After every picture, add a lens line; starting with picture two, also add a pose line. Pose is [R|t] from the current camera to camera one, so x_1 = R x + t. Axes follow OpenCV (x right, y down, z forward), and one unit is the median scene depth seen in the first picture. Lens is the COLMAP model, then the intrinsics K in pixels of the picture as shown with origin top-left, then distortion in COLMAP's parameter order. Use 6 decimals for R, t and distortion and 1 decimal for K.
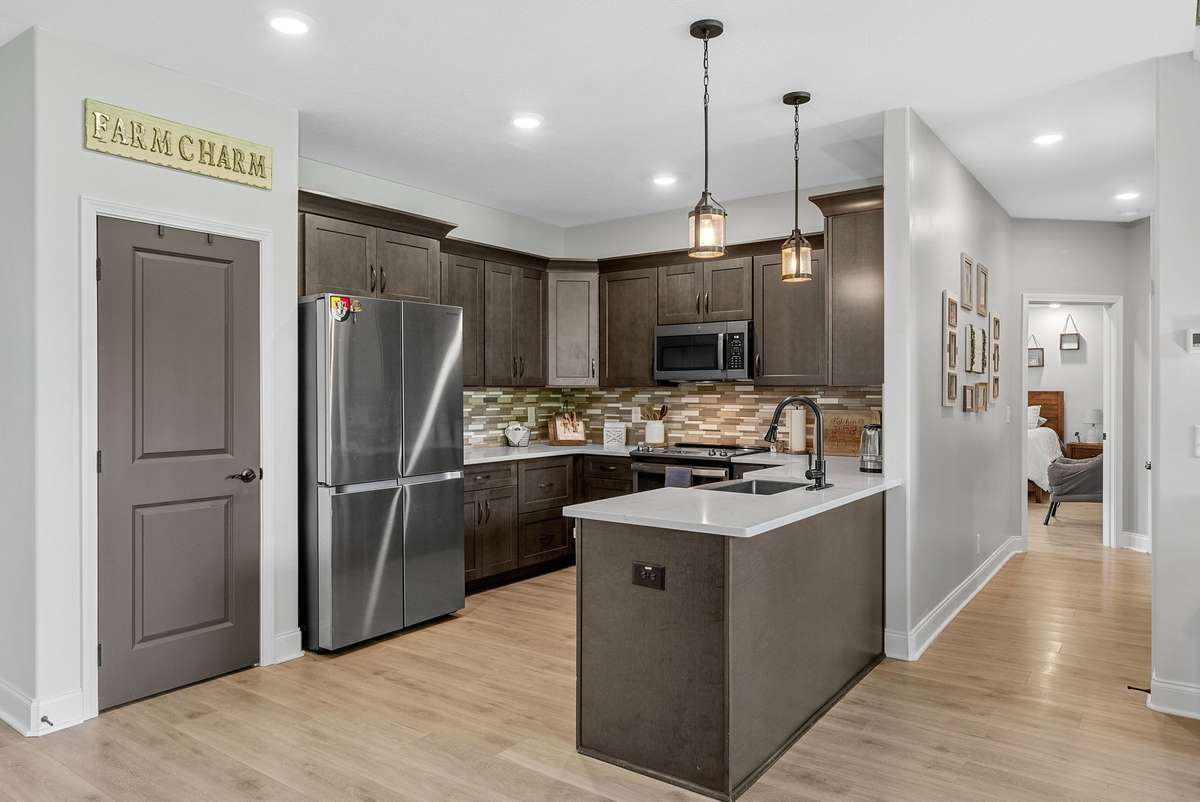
lens RADIAL K [[785.6, 0, 601.2], [0, 785.6, 396.8], [0, 0, 1]] dist [0.015237, 0.003026]
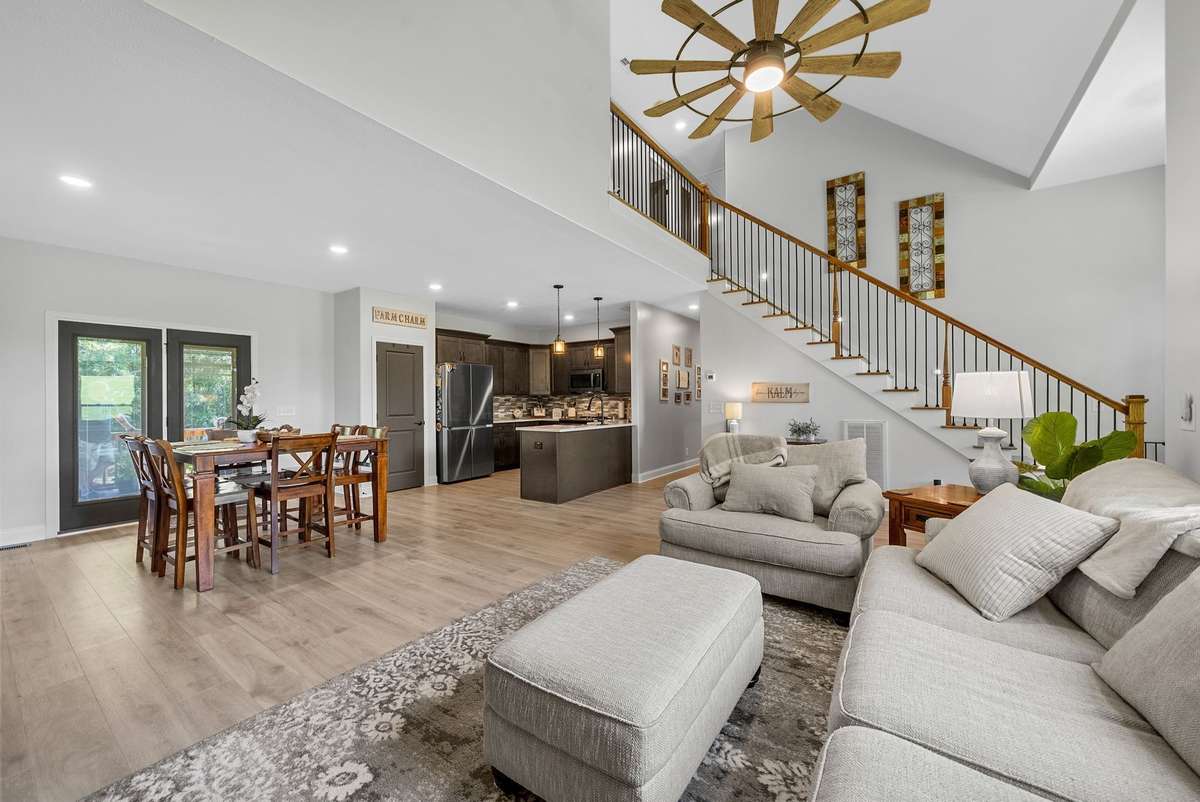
lens RADIAL K [[459.0, 0, 592.9], [0, 459.0, 402.0], [0, 0, 1]] dist [-0.002780, -0.000077]
pose [[0.999961, -0.007059, -0.005356, 0.170966], [0.007031, 0.999962, -0.005242, 0.023524], [0.005392, 0.005204, 0.999972, -0.571443]]
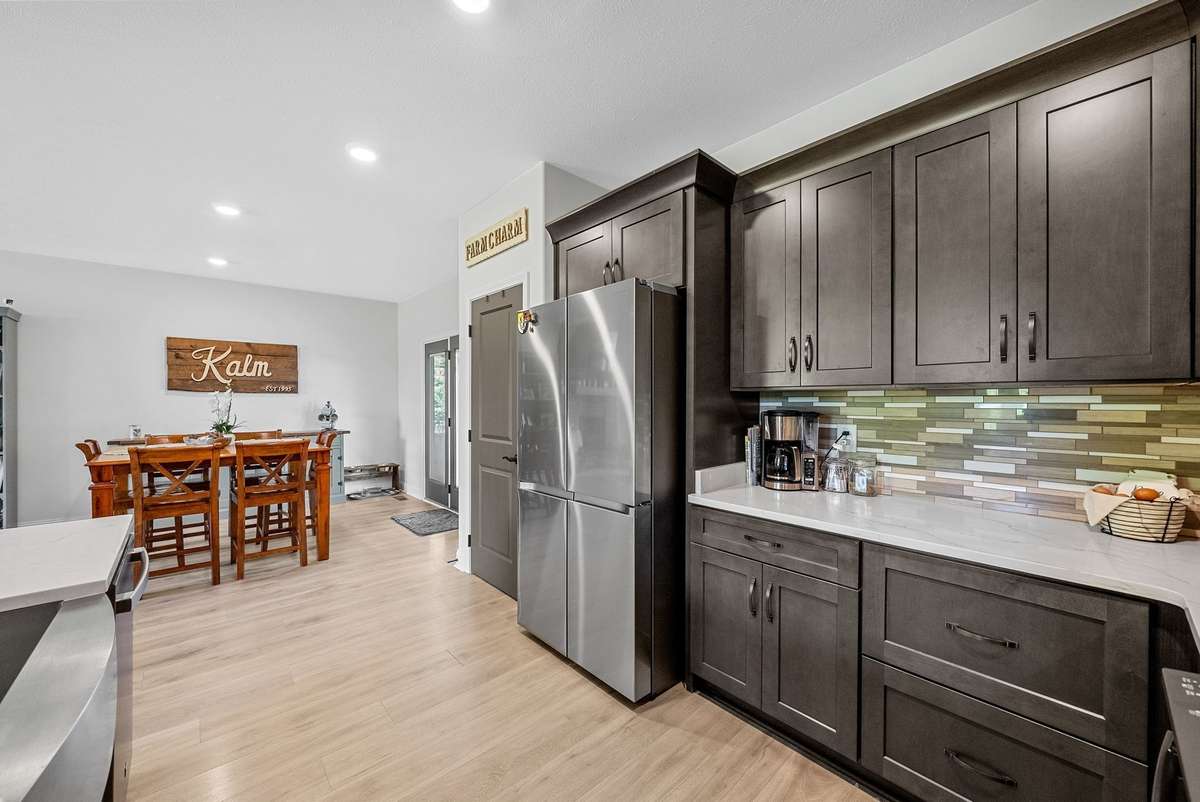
lens RADIAL K [[459.0, 0, 593.9], [0, 459.0, 399.7], [0, 0, 1]] dist [-0.002780, -0.000077]
pose [[-0.219994, 0.003502, -0.975495, 0.217925], [-0.006284, 0.999968, 0.005007, -0.005279], [0.975481, 0.007232, -0.219965, 0.972488]]
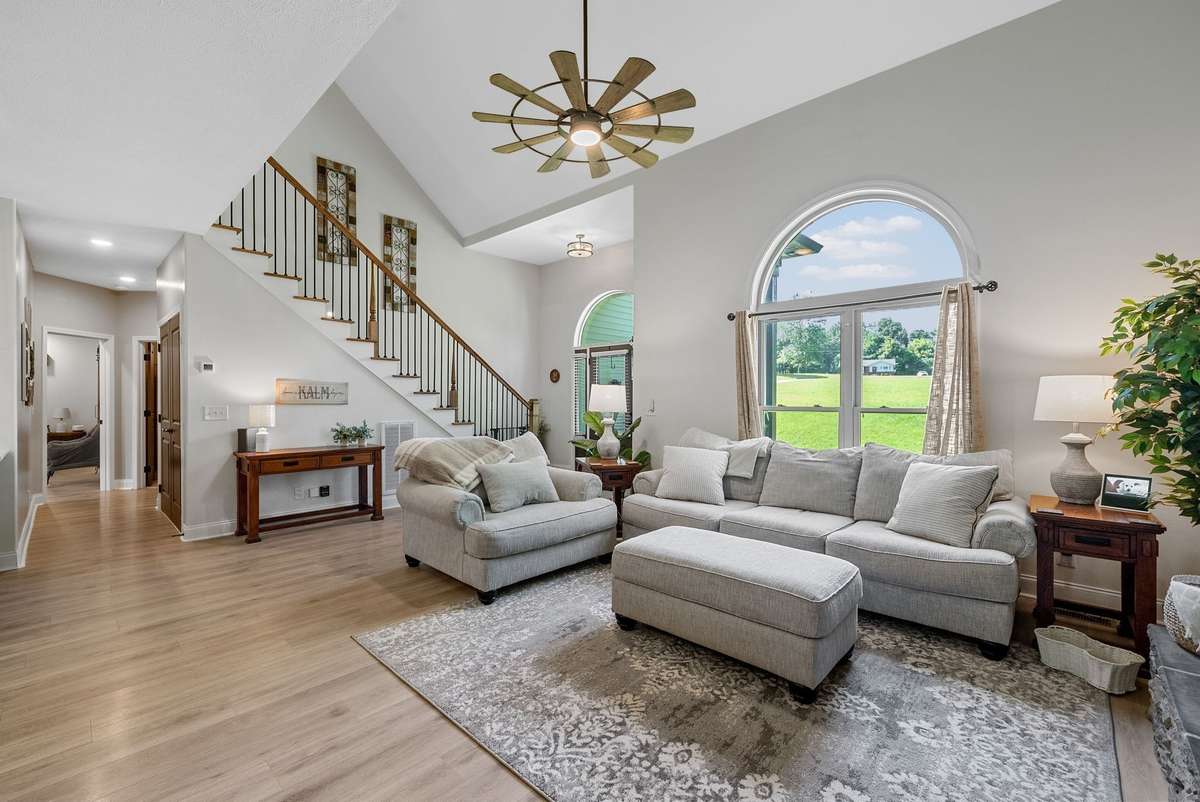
lens RADIAL K [[506.0, 0, 601.1], [0, 506.0, 400.8], [0, 0, 1]] dist [-0.000841, -0.000068]
pose [[0.131509, -0.004095, 0.991307, -0.314170], [0.008876, 0.999956, 0.002954, 0.017061], [-0.991275, 0.008410, 0.131539, -0.172583]]
